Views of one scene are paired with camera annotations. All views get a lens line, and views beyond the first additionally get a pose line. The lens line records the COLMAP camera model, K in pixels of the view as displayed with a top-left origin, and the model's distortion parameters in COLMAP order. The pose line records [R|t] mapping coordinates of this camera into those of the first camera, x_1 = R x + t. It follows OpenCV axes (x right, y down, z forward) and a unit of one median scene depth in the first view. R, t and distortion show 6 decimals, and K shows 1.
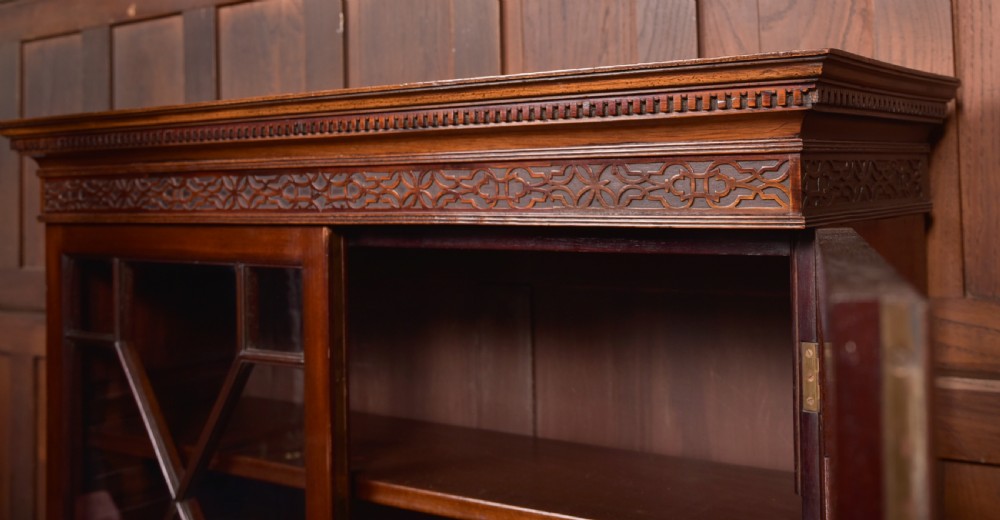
lens RADIAL K [[1115.0, 0, 594.4], [0, 1115.0, 146.0], [0, 0, 1]] dist [-0.024658, 0.000000]
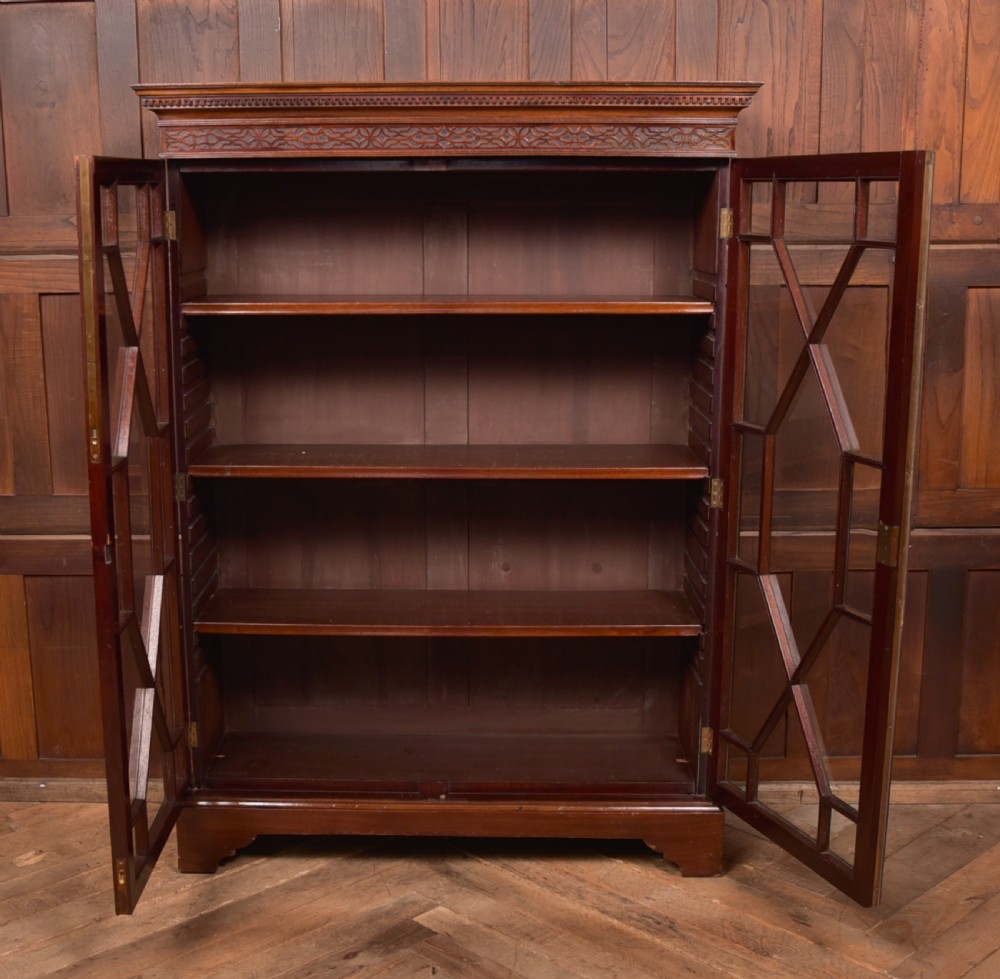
lens RADIAL K [[1443.2, 0, 443.4], [0, 1443.2, 514.0], [0, 0, 1]] dist [-0.100056, 0.000000]
pose [[0.843096, -0.096793, 0.528980, -1.533690], [-0.031042, 0.973268, 0.227565, 0.106701], [-0.536866, -0.208280, 0.817554, -1.002266]]
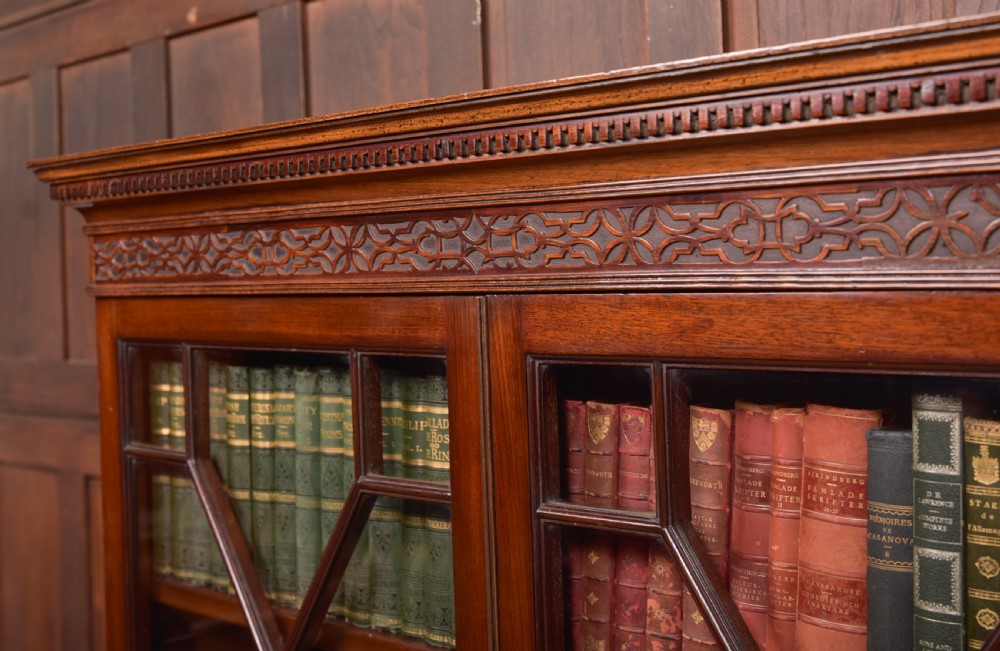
lens RADIAL K [[1482.0, 0, 364.9], [0, 1482.0, 253.9], [0, 0, 1]] dist [0.006754, 0.000000]
pose [[0.963261, -0.011299, -0.268328, -0.071070], [0.019487, 0.999422, 0.027871, 0.020965], [0.267858, -0.032076, 0.962924, 0.120393]]
